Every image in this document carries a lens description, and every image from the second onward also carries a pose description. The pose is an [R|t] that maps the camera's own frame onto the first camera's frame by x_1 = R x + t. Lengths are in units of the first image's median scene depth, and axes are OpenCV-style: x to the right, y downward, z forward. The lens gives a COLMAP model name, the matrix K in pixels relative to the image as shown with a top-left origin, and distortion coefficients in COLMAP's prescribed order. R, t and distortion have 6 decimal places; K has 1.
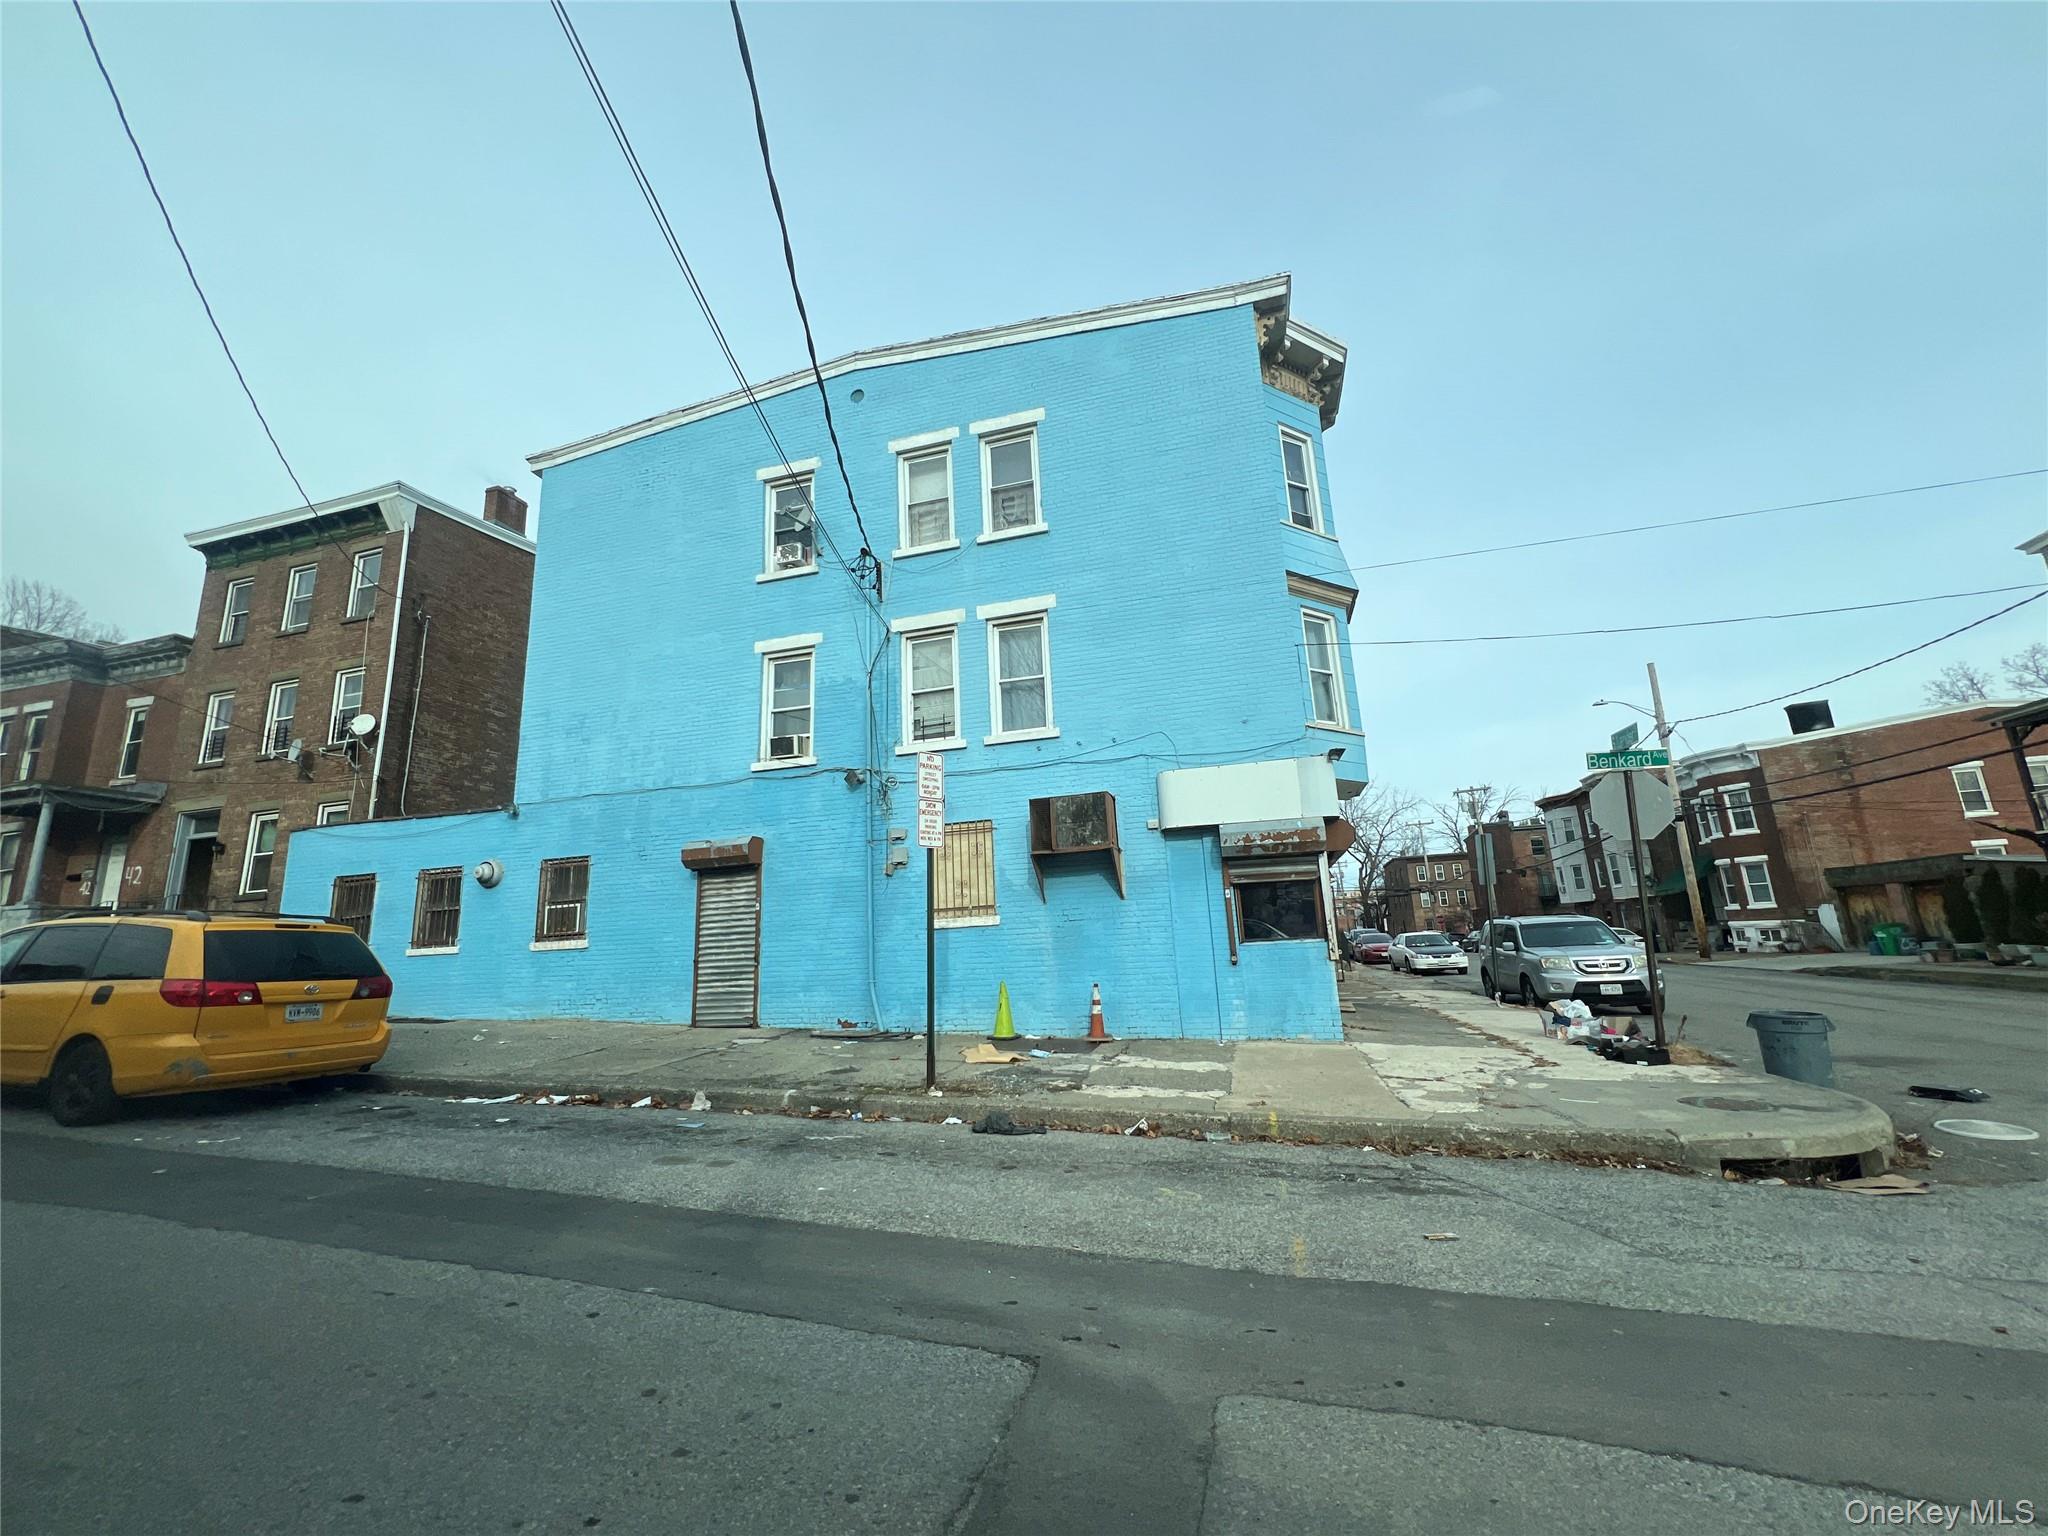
lens RADIAL K [[816.7, 0, 1019.8], [0, 816.7, 766.0], [0, 0, 1]] dist [-0.001365, -0.000037]
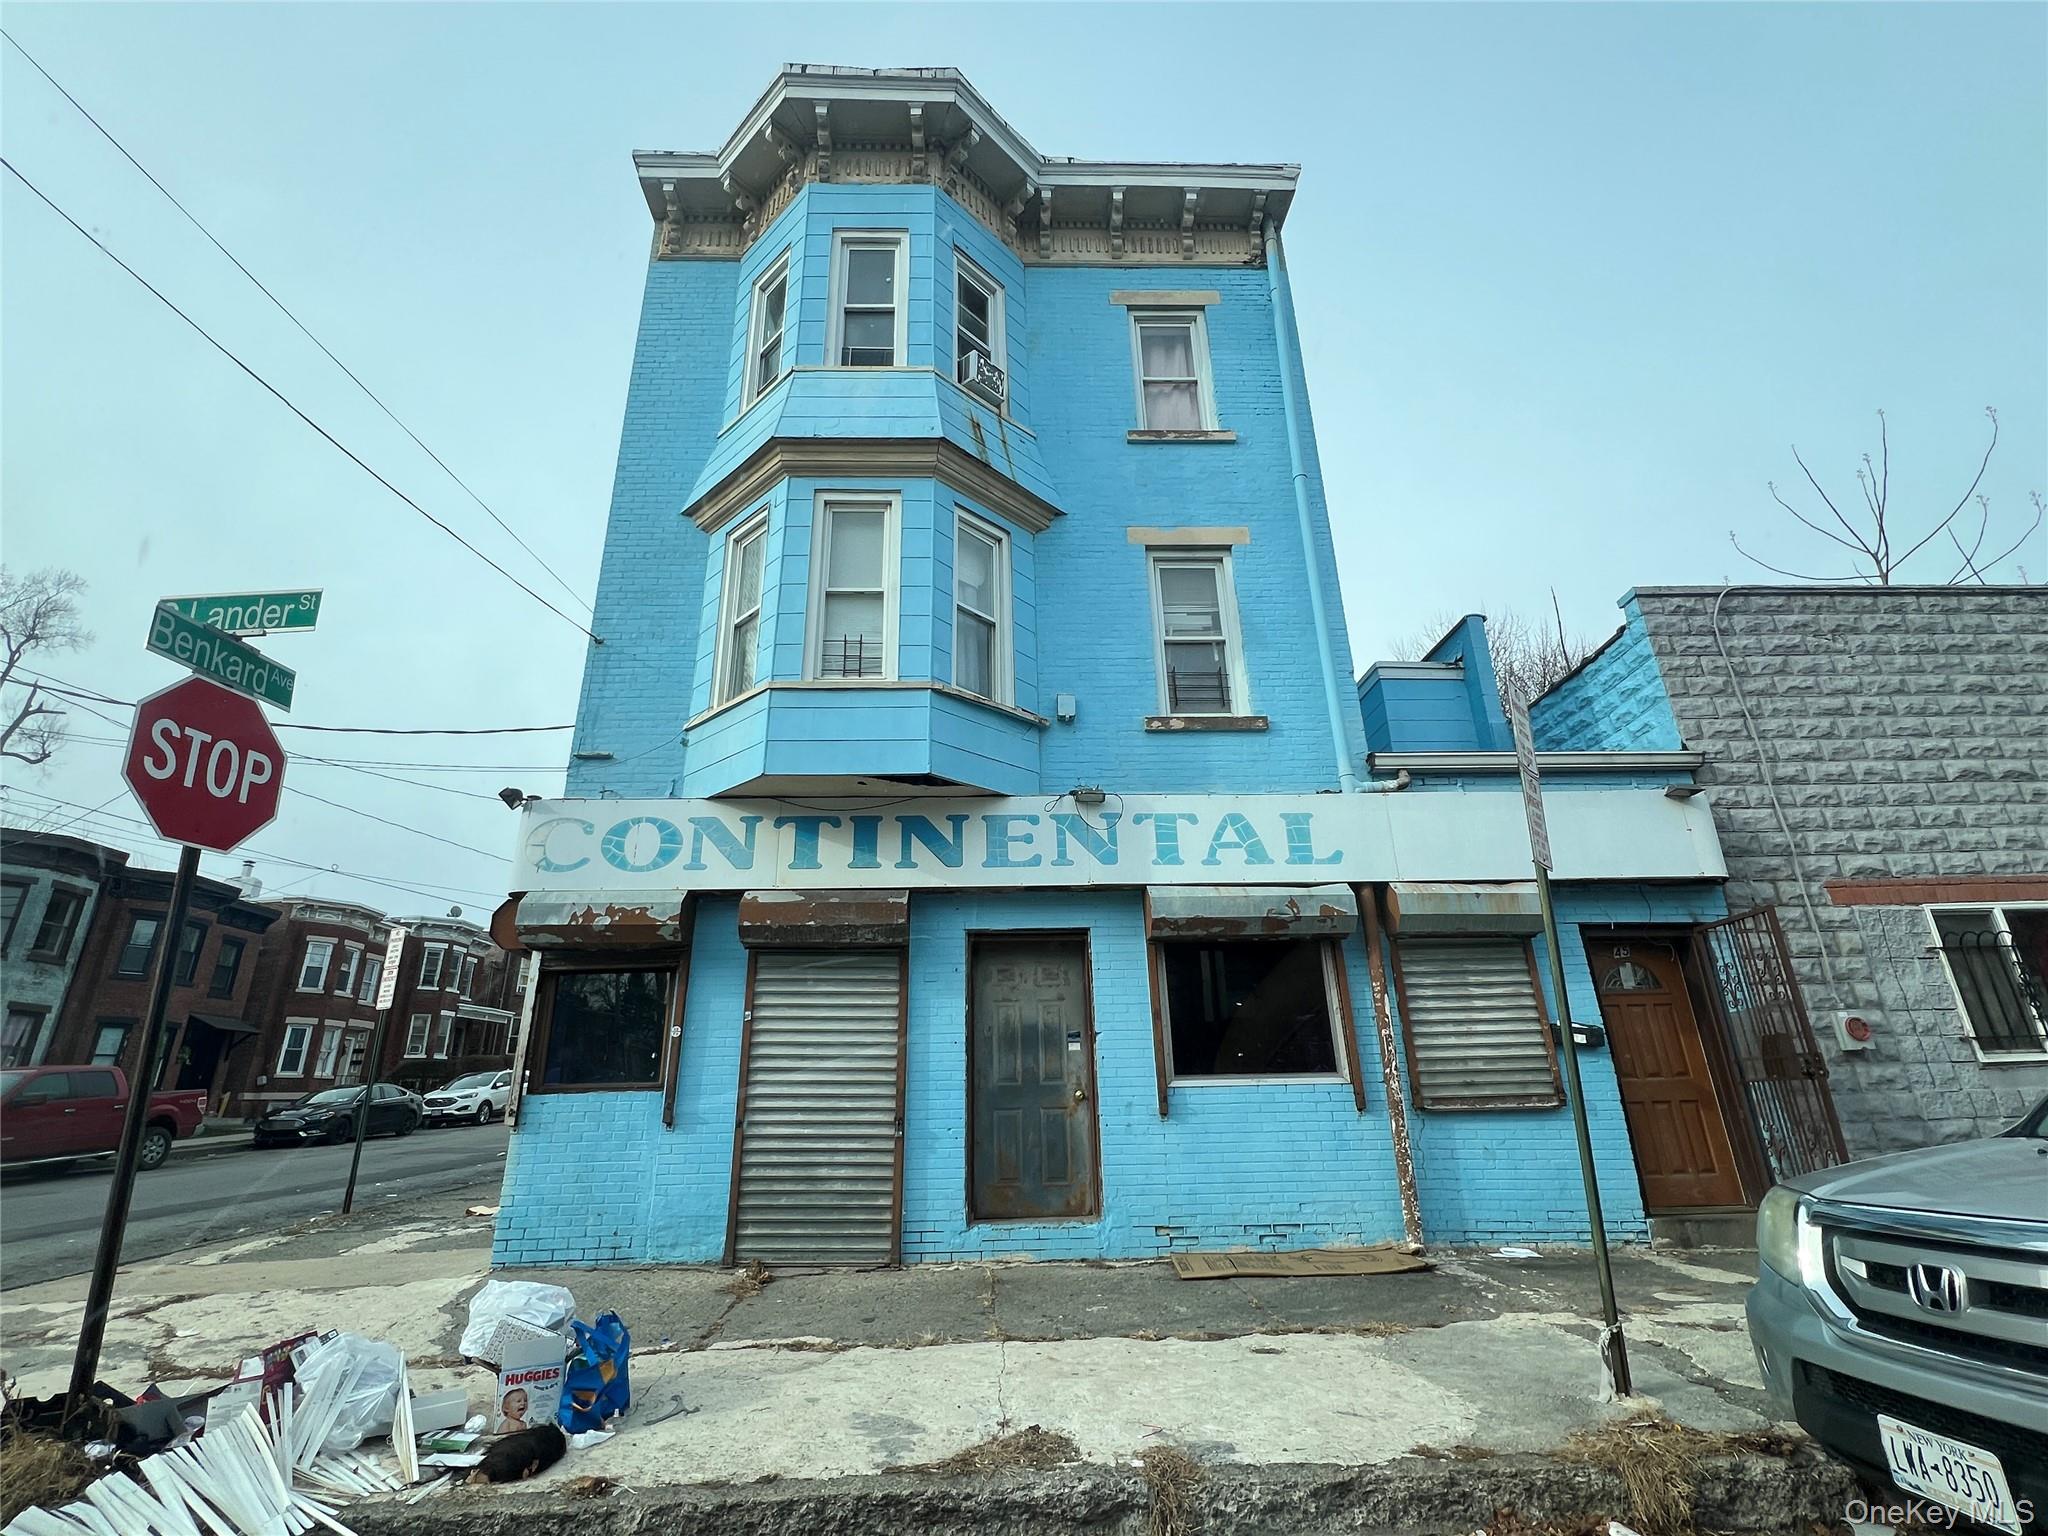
lens RADIAL K [[922.7, 0, 1020.4], [0, 922.7, 770.2], [0, 0, 1]] dist [-0.003376, 0.001887]
pose [[0.303009, -0.297480, -0.905368, 0.974712], [0.211026, 0.947391, -0.240662, 0.186855], [0.929330, -0.118134, 0.349844, 0.923606]]
